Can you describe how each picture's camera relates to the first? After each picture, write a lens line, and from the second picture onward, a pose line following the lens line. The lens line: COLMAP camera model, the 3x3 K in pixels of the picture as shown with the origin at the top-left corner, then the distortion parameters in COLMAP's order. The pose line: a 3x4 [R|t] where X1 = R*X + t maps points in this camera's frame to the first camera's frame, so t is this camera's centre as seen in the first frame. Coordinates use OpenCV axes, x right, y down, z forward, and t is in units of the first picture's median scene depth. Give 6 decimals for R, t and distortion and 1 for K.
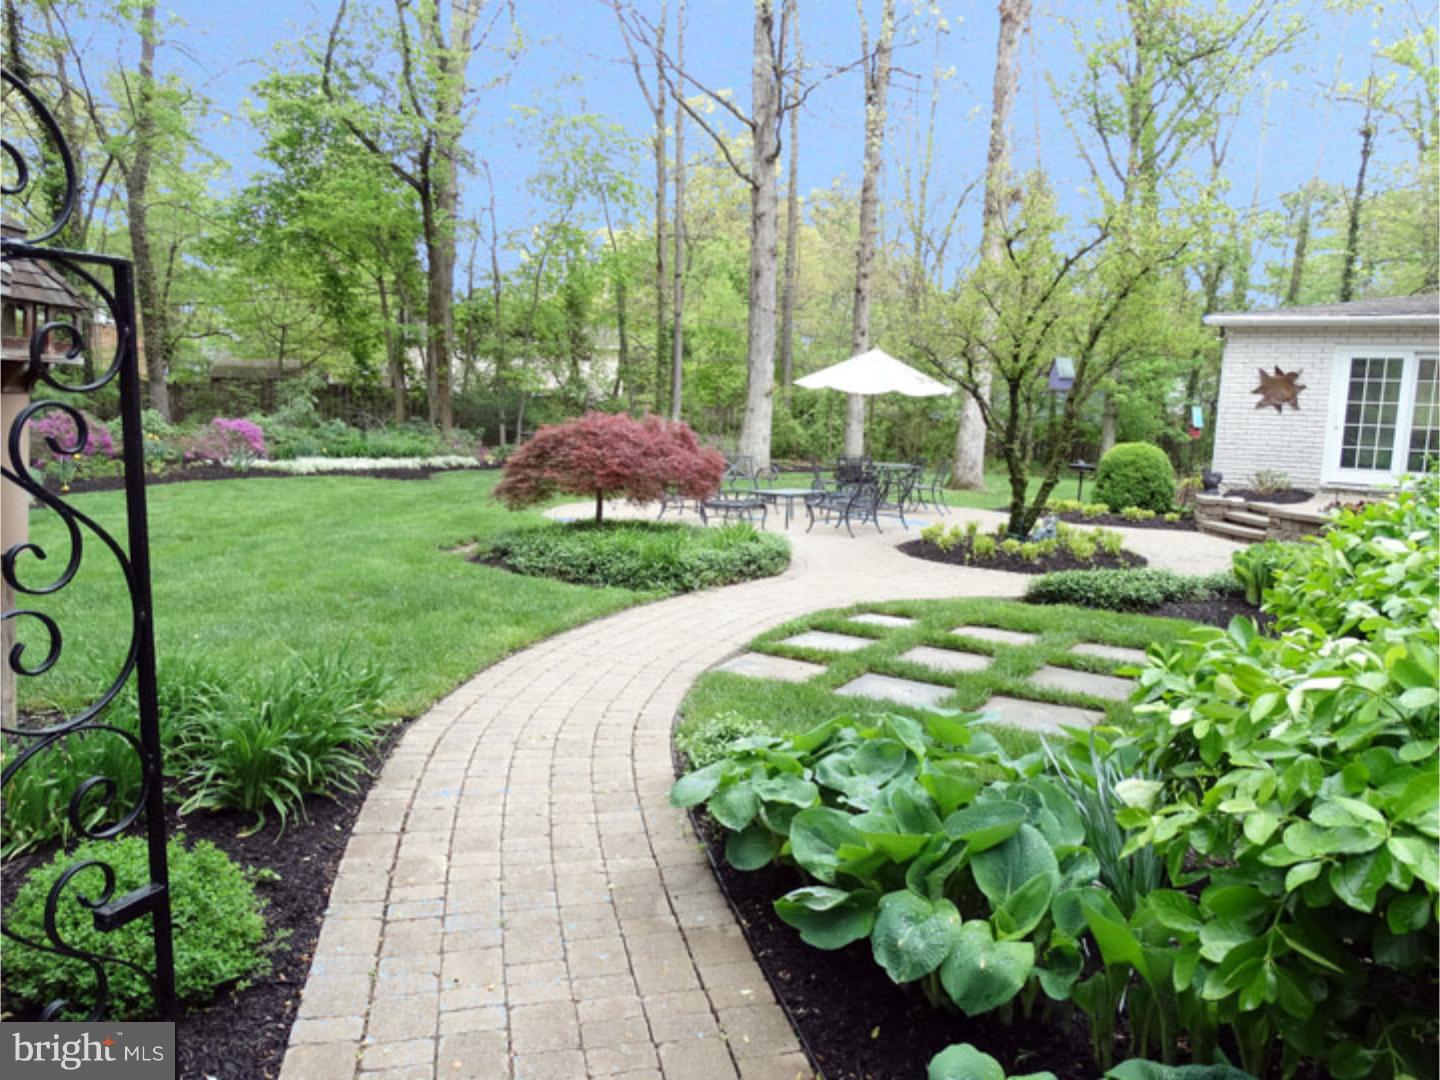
lens RADIAL K [[1043.6, 0, 720.0], [0, 1043.6, 540.0], [0, 0, 1]] dist [-0.005485, 0.002439]
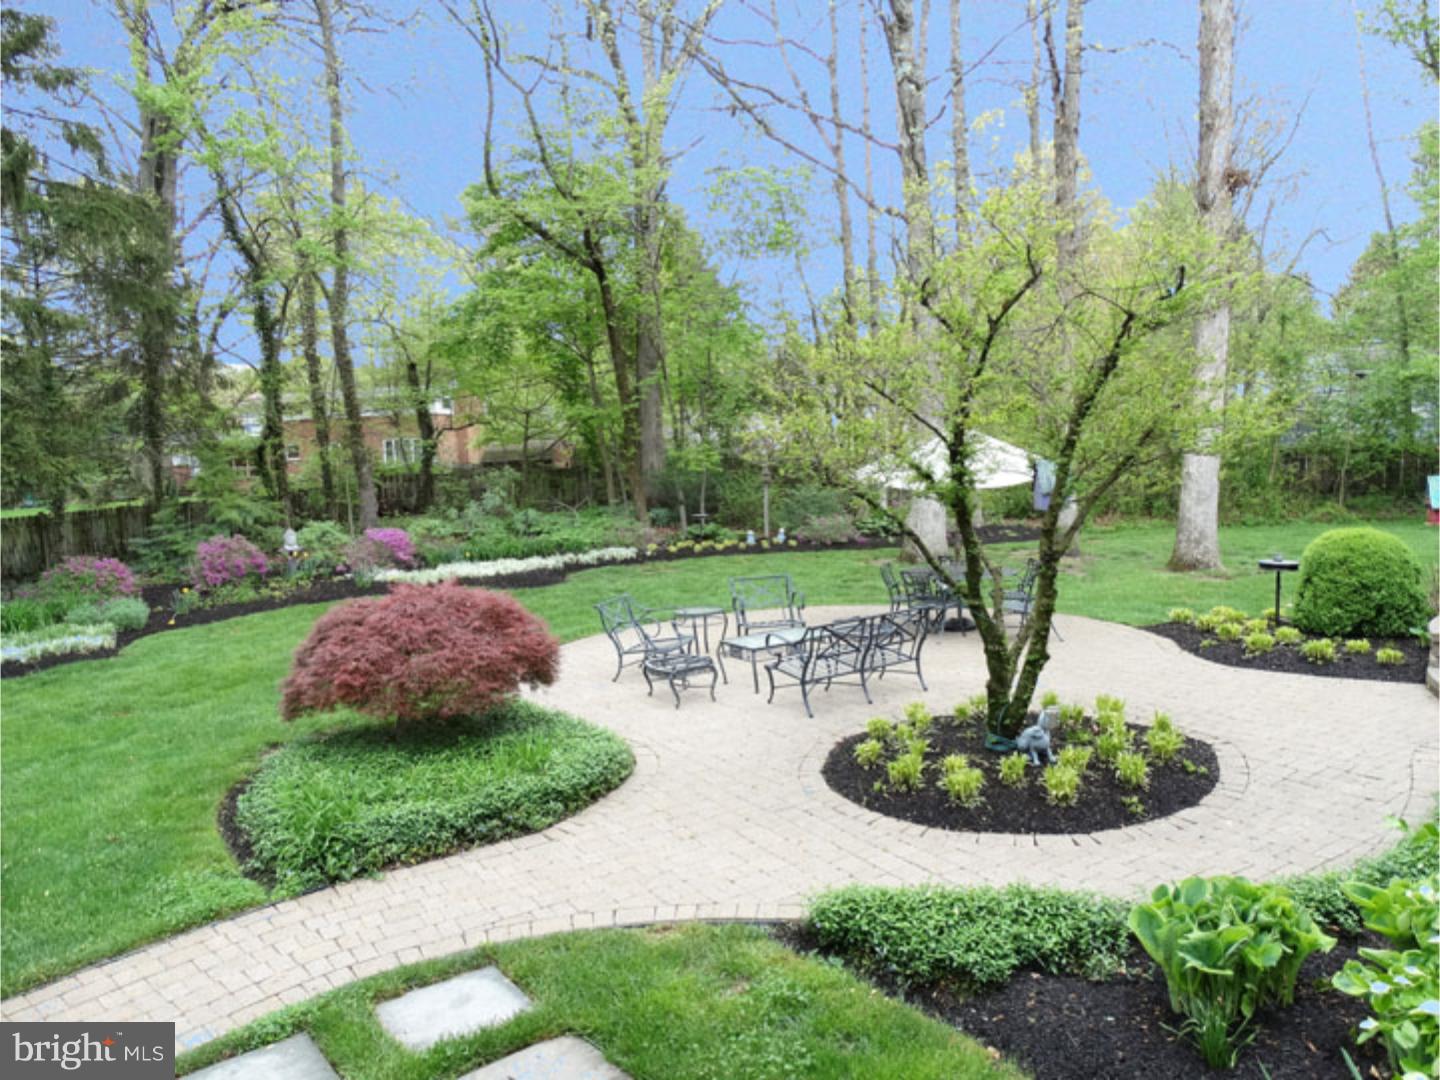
lens RADIAL K [[1043.6, 0, 720.0], [0, 1043.6, 540.0], [0, 0, 1]] dist [-0.005485, 0.002439]
pose [[0.938646, -0.047086, -0.341654, 0.177109], [0.036505, 0.998636, -0.037339, -0.055221], [0.342946, 0.022576, 0.939084, 0.167576]]
